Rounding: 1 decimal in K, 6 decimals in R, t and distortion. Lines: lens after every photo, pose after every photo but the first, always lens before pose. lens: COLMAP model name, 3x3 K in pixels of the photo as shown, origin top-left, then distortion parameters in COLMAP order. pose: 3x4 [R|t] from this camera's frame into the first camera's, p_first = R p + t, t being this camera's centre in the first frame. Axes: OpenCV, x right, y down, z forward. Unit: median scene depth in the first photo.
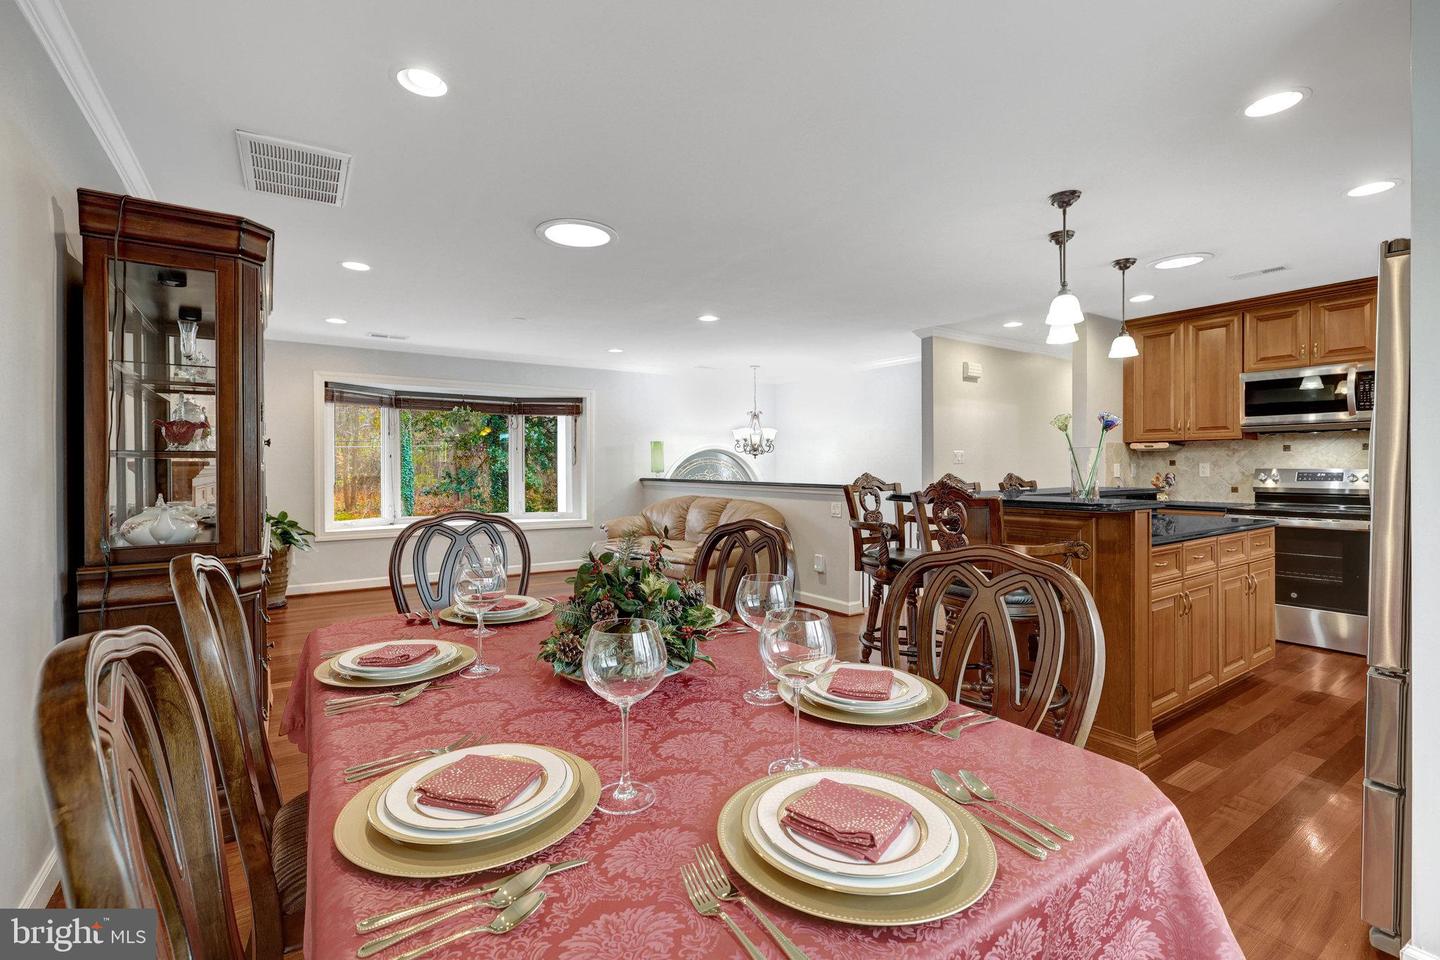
lens RADIAL K [[648.1, 0, 692.1], [0, 648.1, 467.1], [0, 0, 1]] dist [-0.002511, 0.000184]
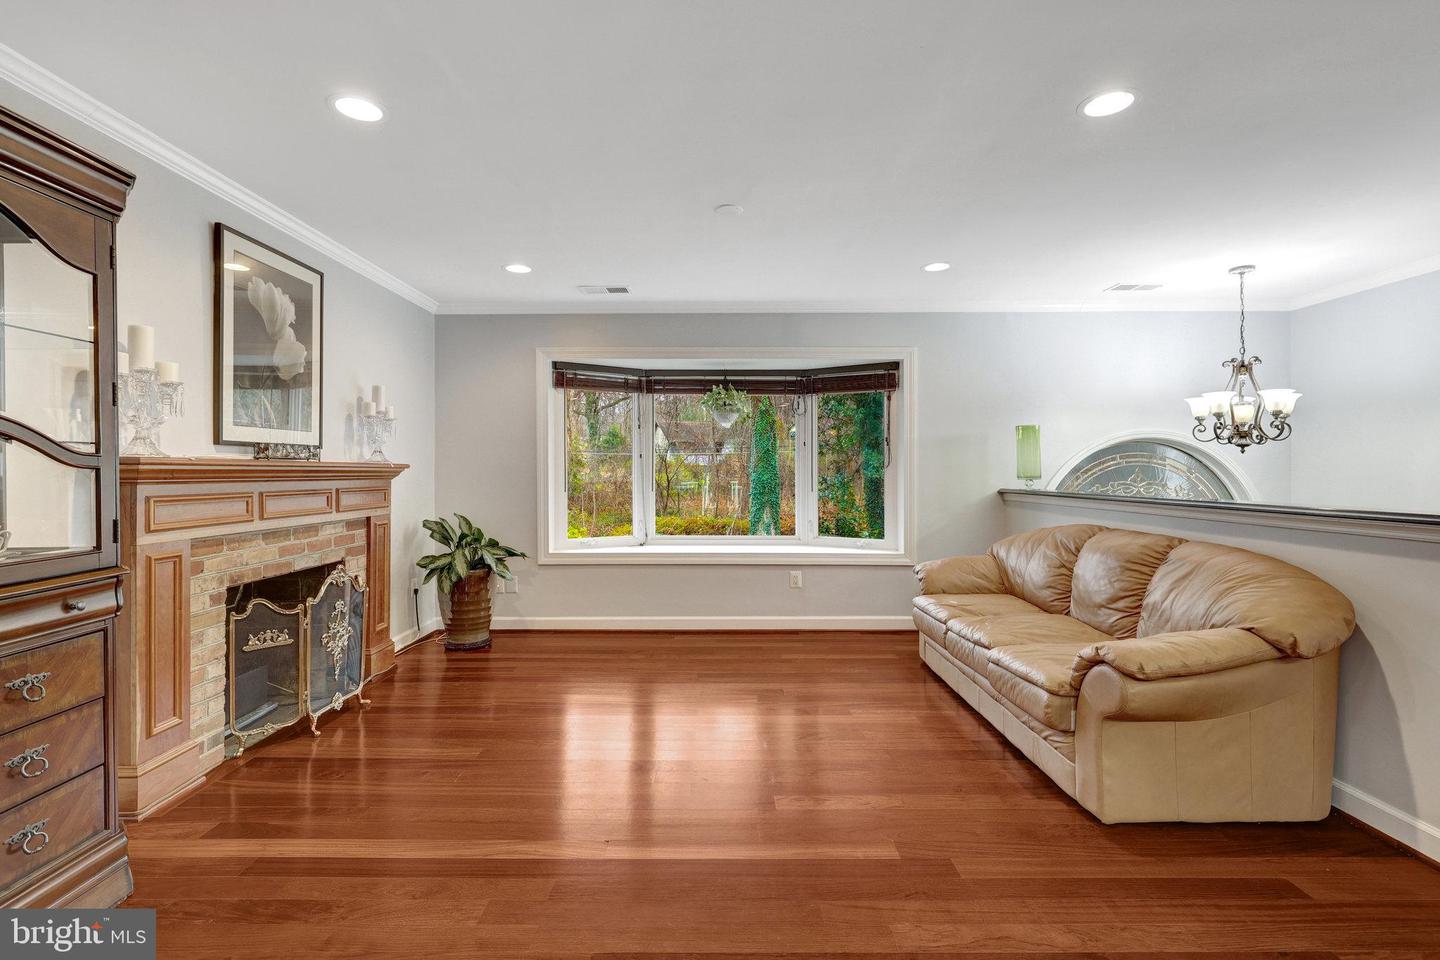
lens RADIAL K [[653.8, 0, 714.0], [0, 653.8, 473.0], [0, 0, 1]] dist [-0.014165, -0.000491]
pose [[0.839587, 0.001685, -0.543222, 0.027651], [-0.004537, 0.999982, -0.003910, 0.005561], [0.543206, 0.005748, 0.839580, 0.375617]]
